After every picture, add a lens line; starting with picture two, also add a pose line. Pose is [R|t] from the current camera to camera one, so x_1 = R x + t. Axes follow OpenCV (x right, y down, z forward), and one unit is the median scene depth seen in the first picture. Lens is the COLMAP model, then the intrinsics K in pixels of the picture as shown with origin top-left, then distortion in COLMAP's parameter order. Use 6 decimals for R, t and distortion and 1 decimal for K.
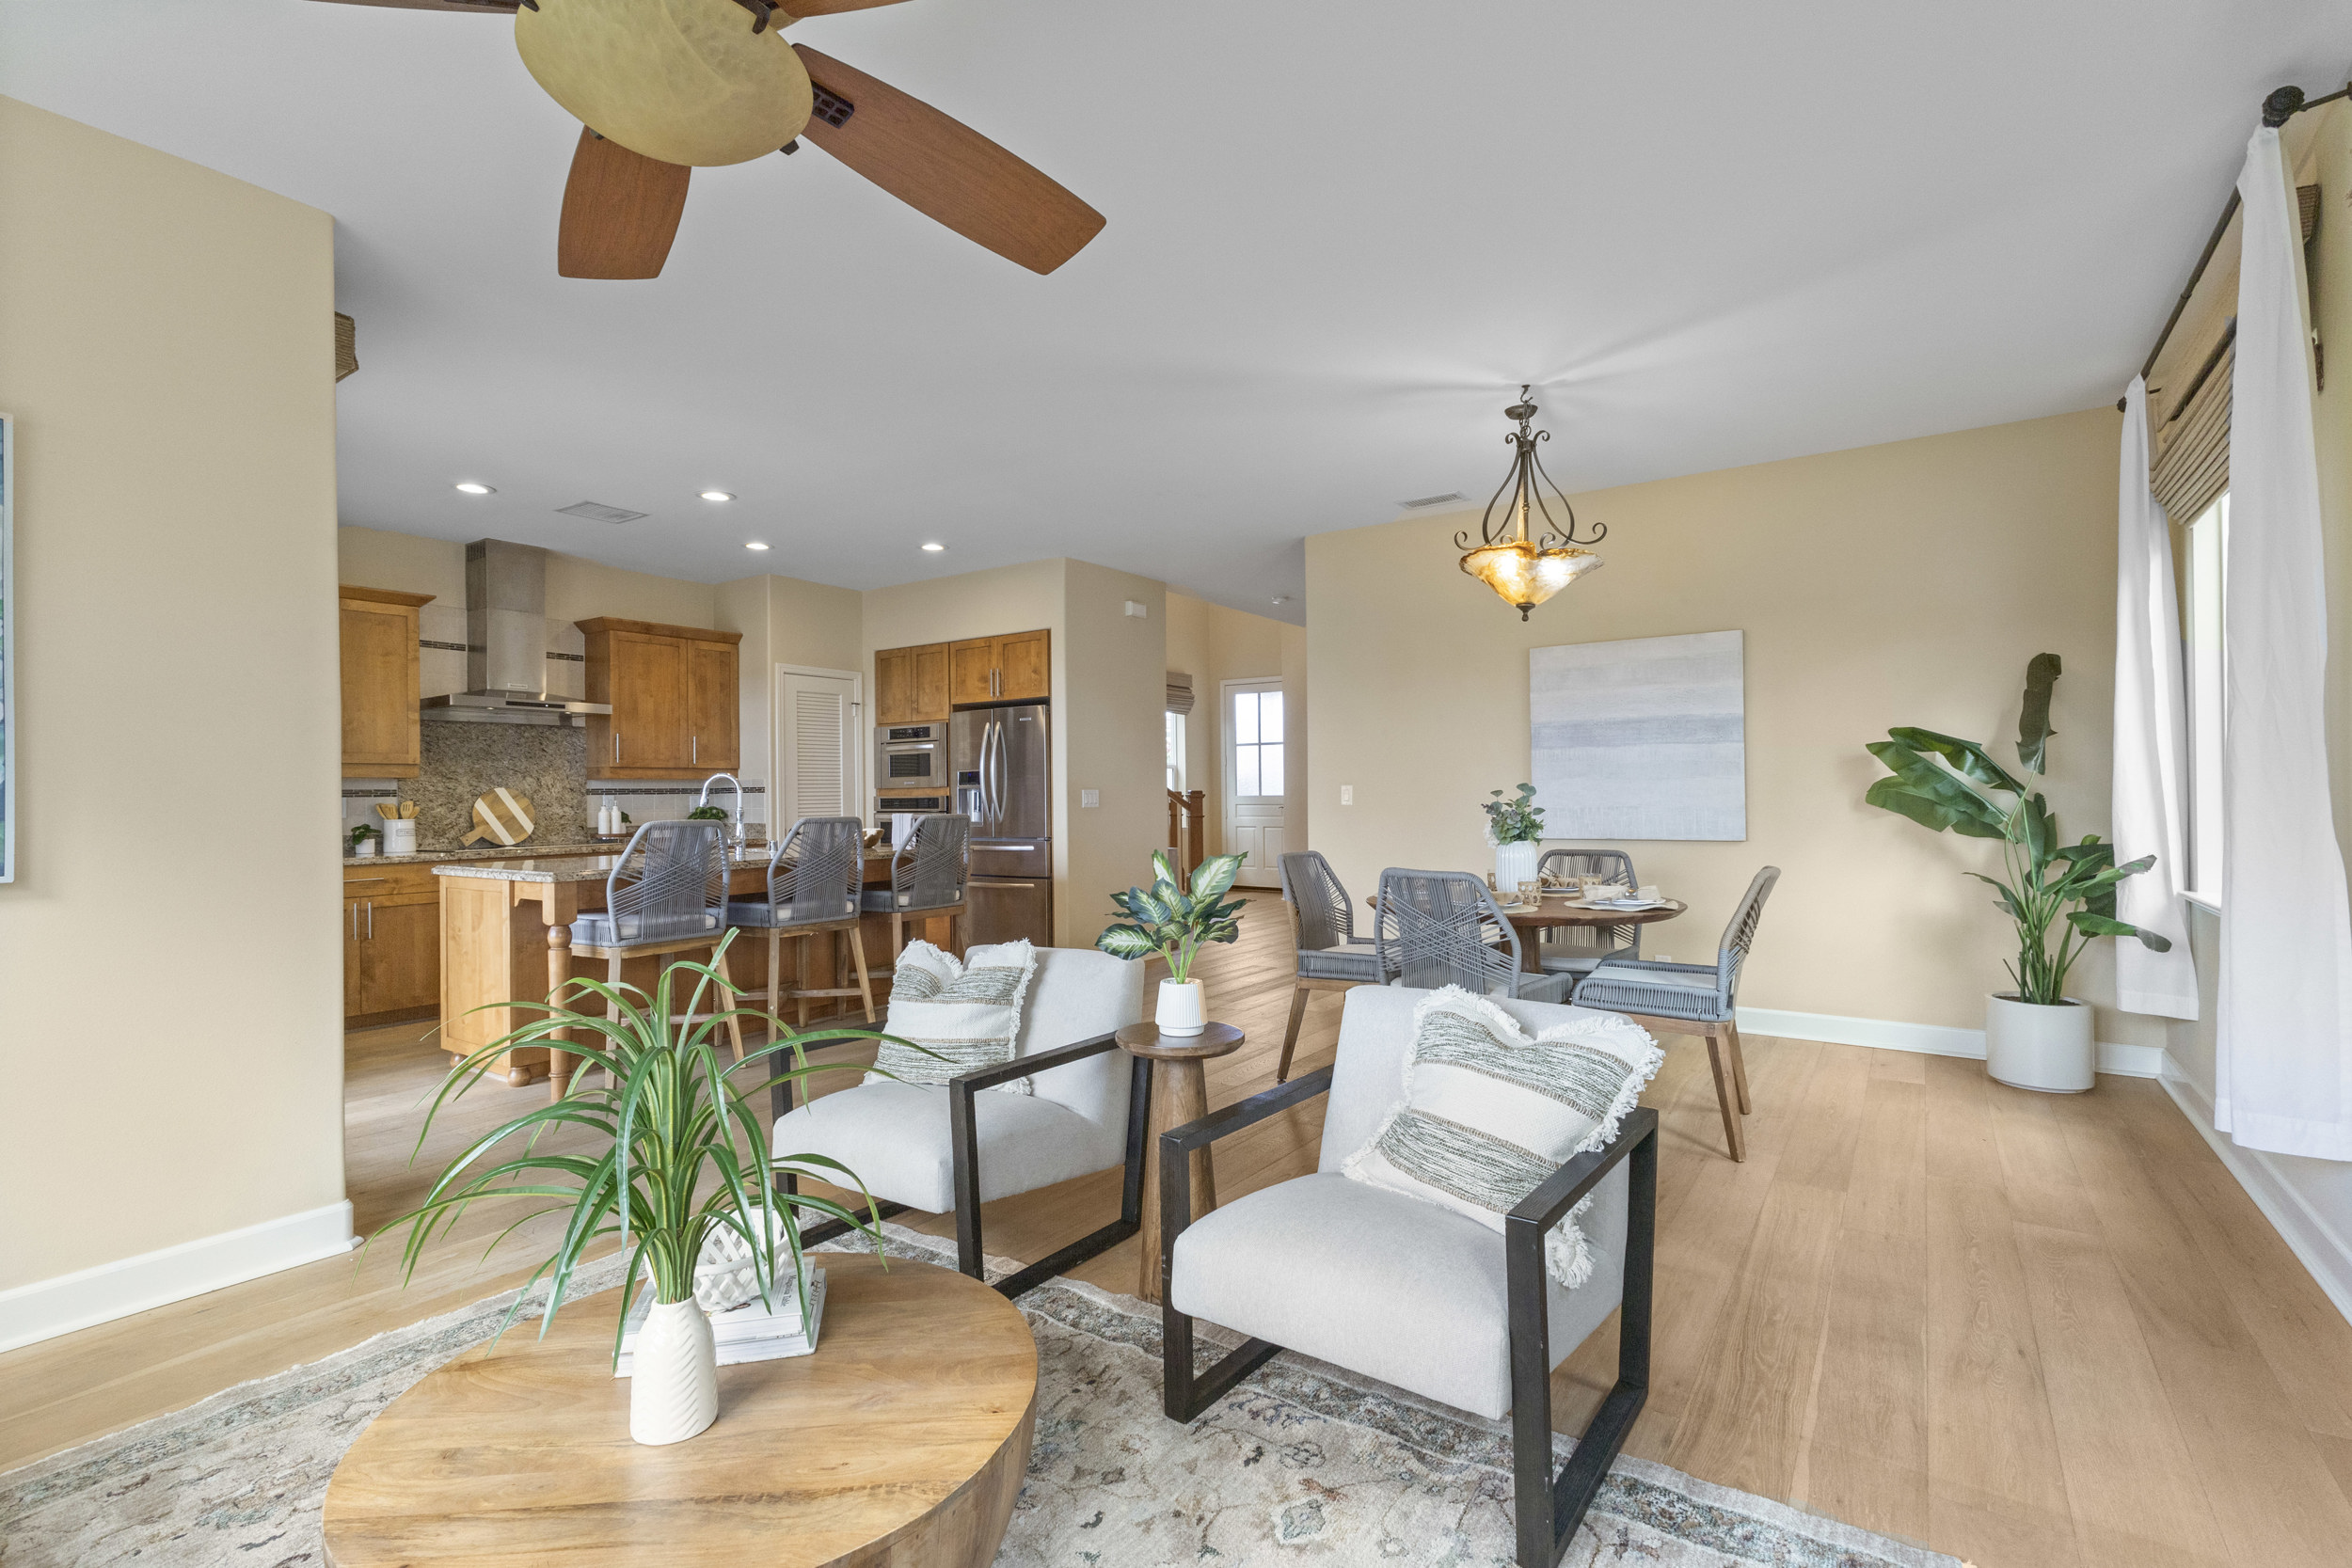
lens RADIAL K [[1101.0, 0, 1171.4], [0, 1101.0, 782.9], [0, 0, 1]] dist [0.003492, 0.000391]
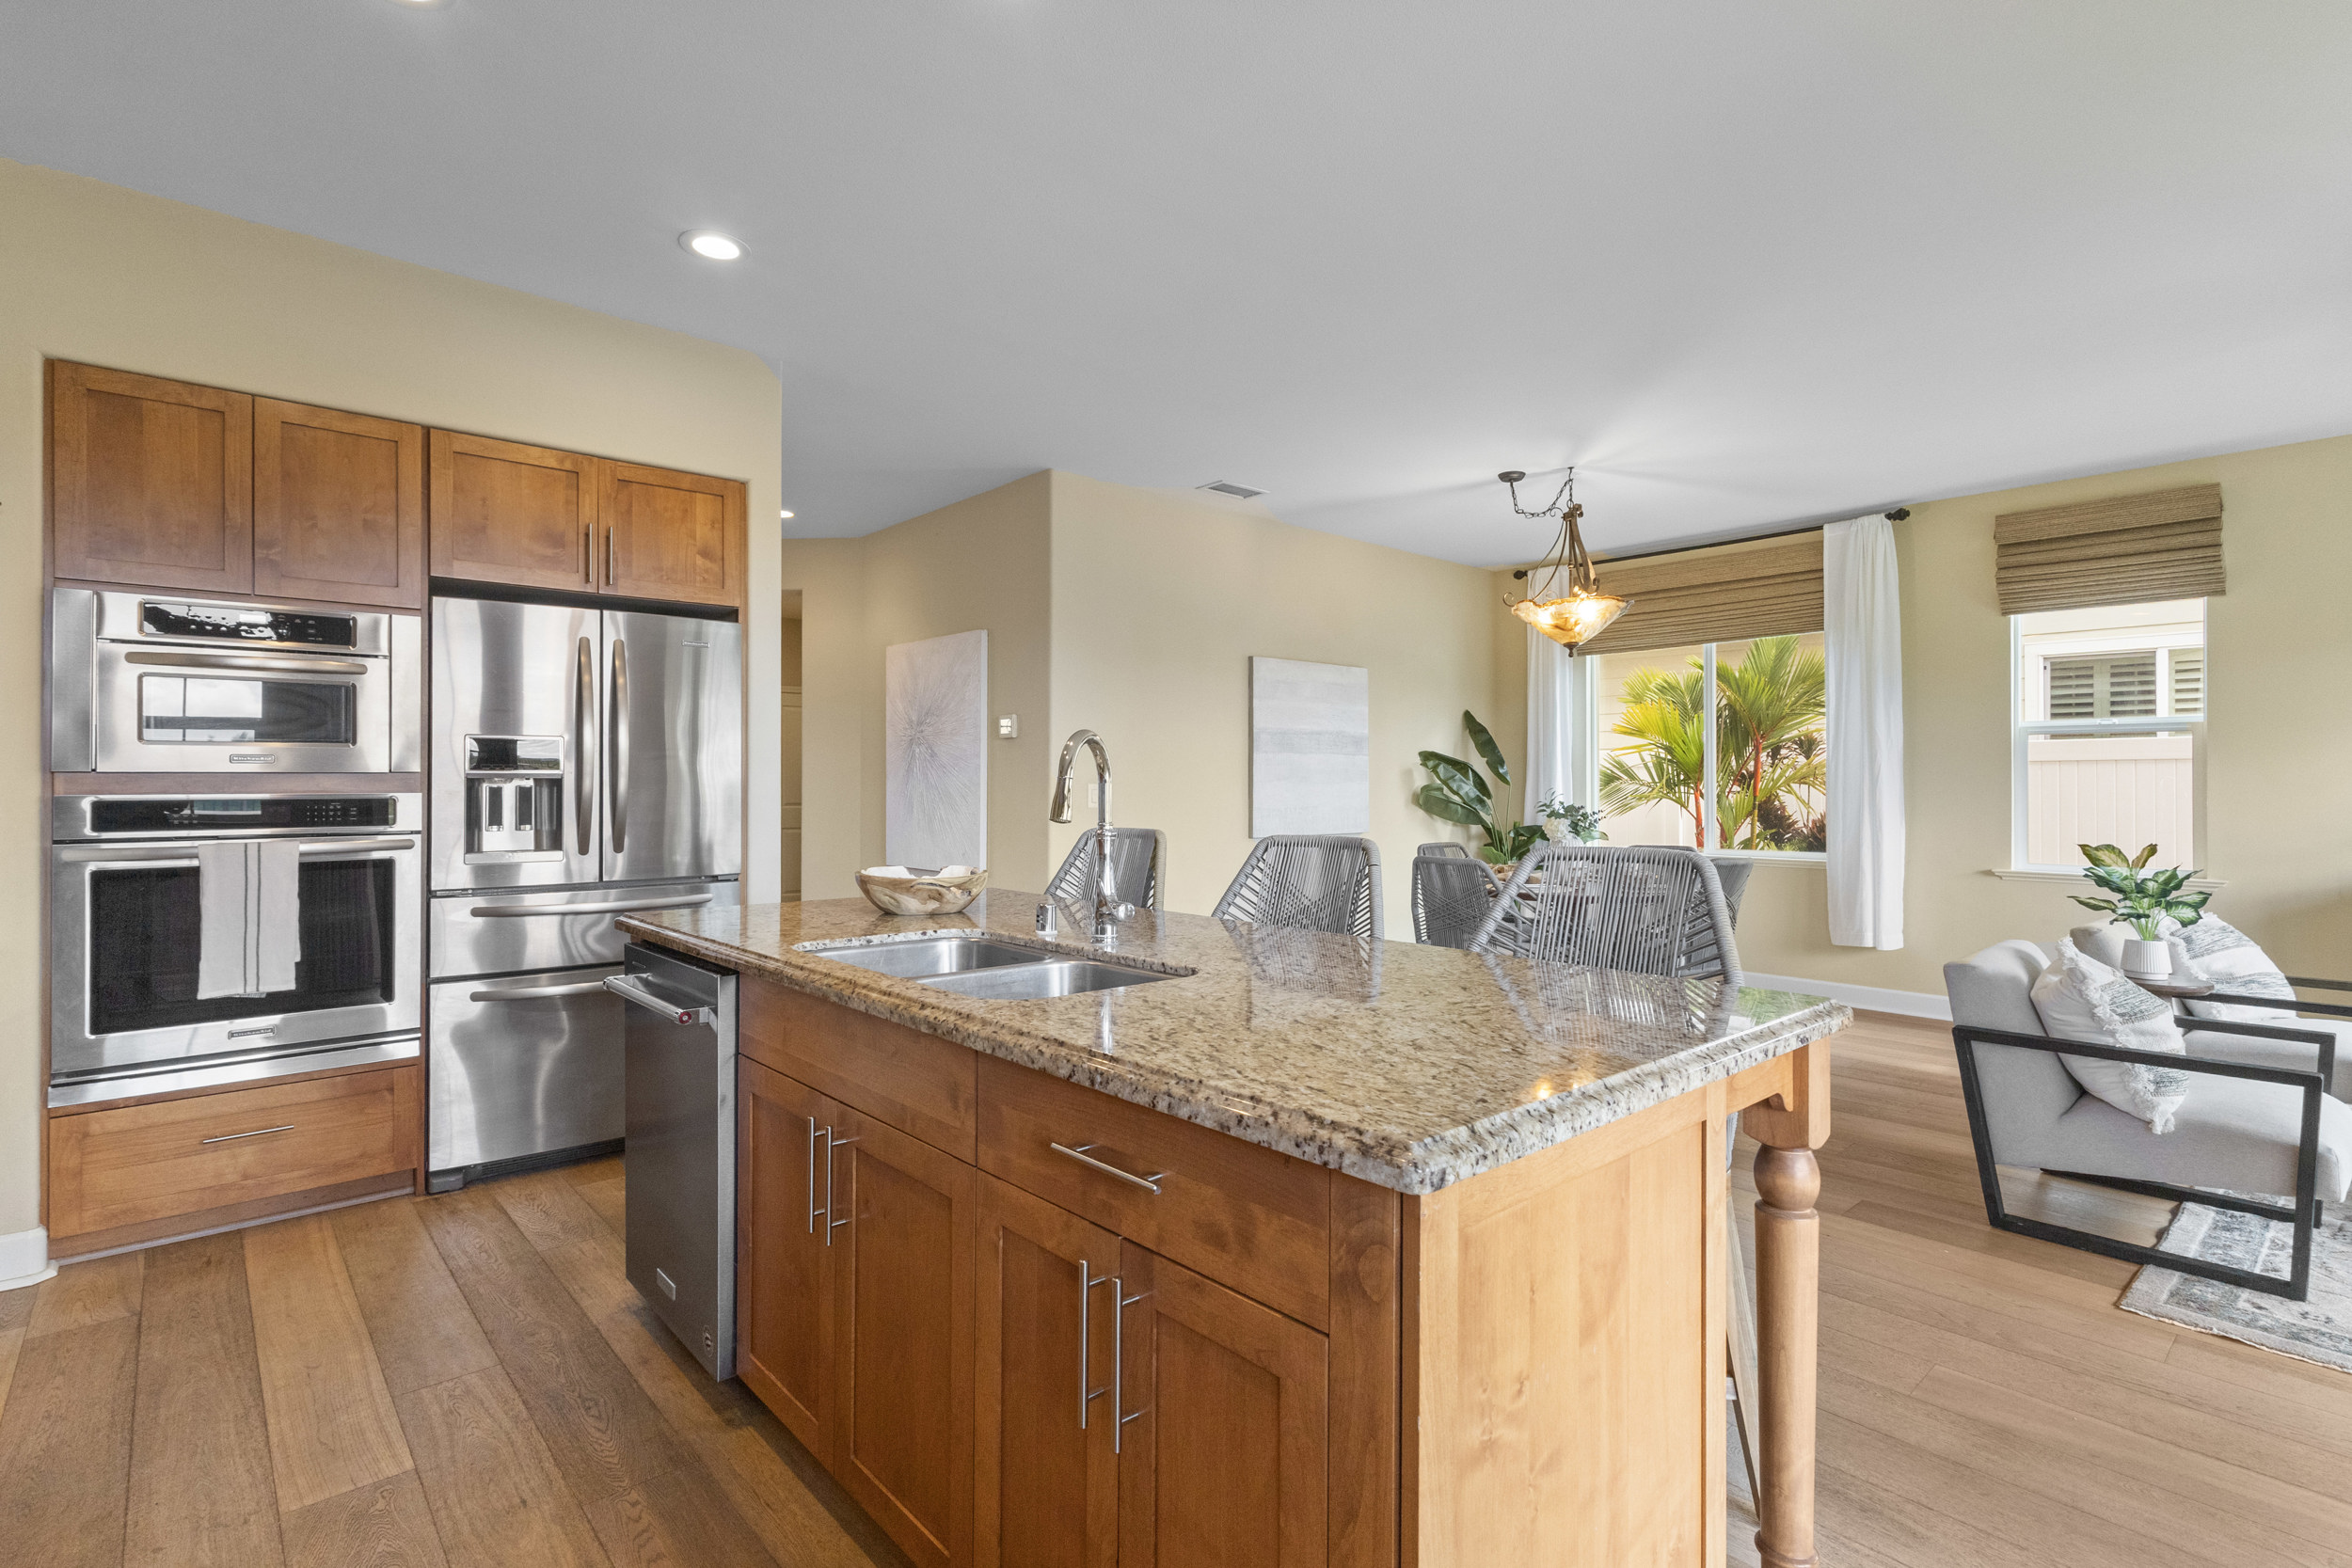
lens RADIAL K [[1101.0, 0, 1171.4], [0, 1101.0, 782.9], [0, 0, 1]] dist [0.003492, 0.000391]
pose [[0.234430, 0.014553, 0.972024, -0.576696], [-0.011700, 0.999858, -0.012148, 0.009841], [-0.972063, -0.008524, 0.234567, 0.666597]]
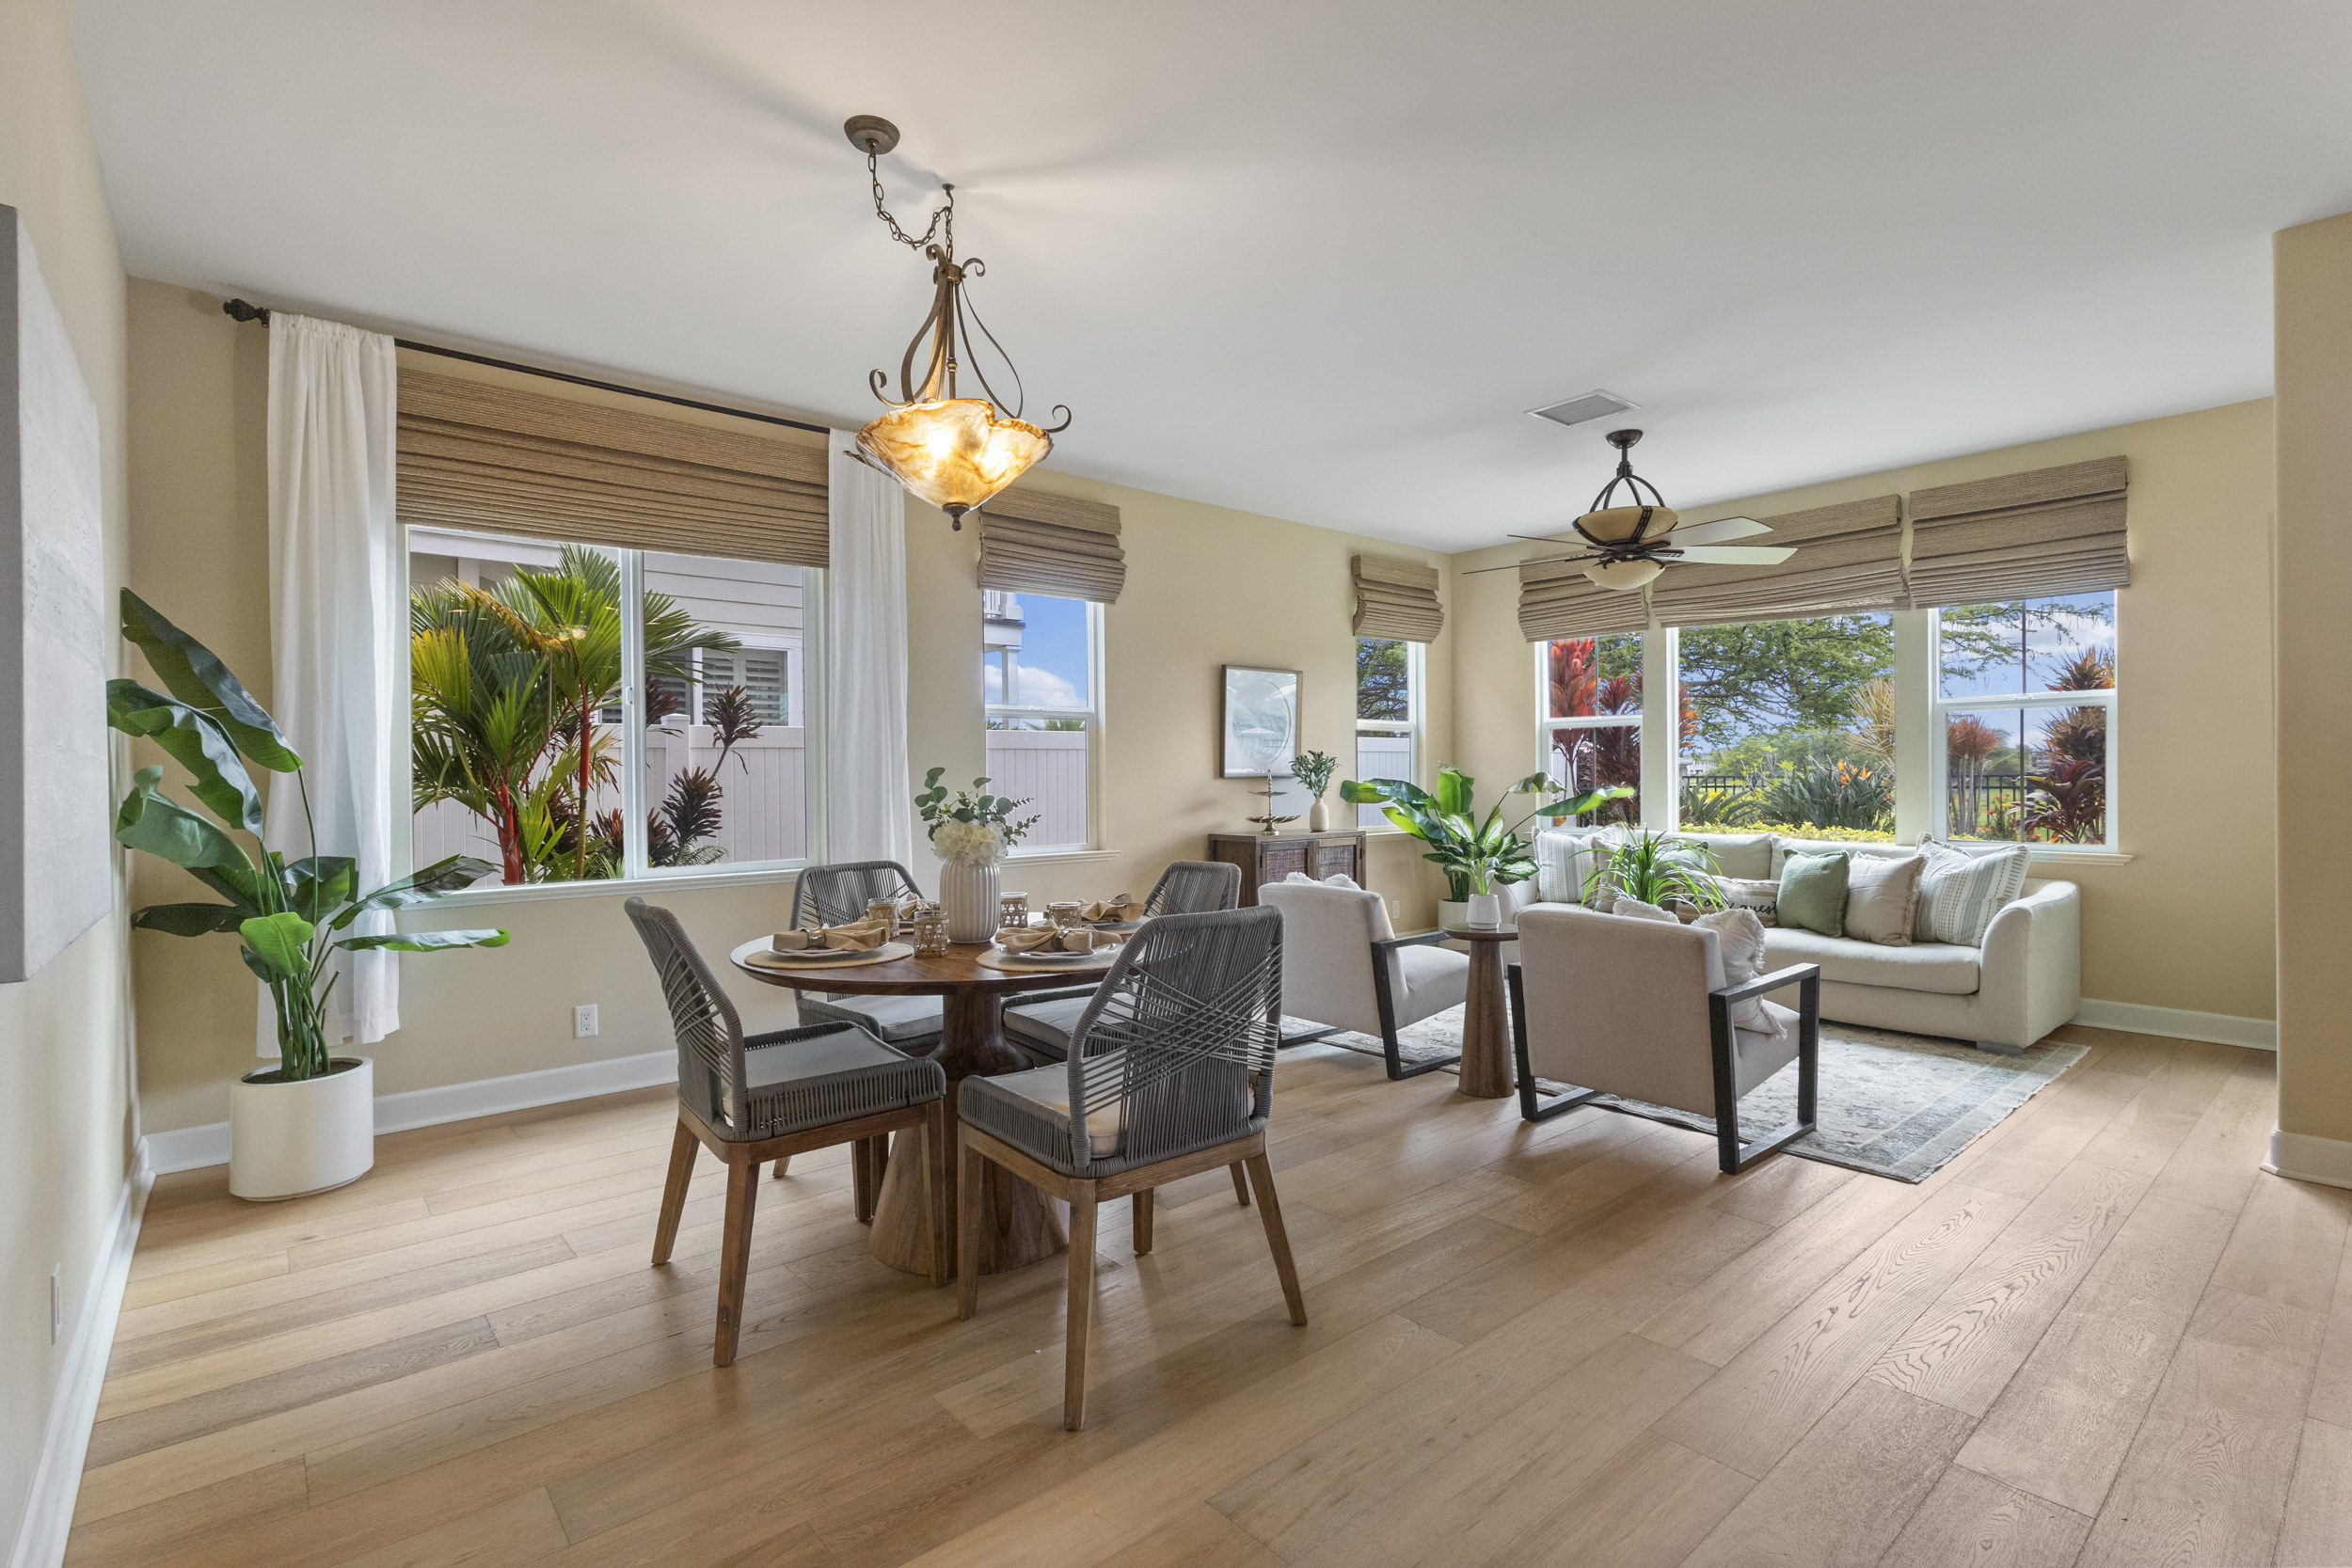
lens RADIAL K [[1095.4, 0, 1175.7], [0, 1095.4, 783.6], [0, 0, 1]] dist [0.000655, 0.000062]
pose [[-0.966631, 0.018766, 0.255483, 0.010476], [0.017205, 0.999817, -0.008343, 0.010177], [-0.255593, -0.003669, -0.966778, 0.942131]]
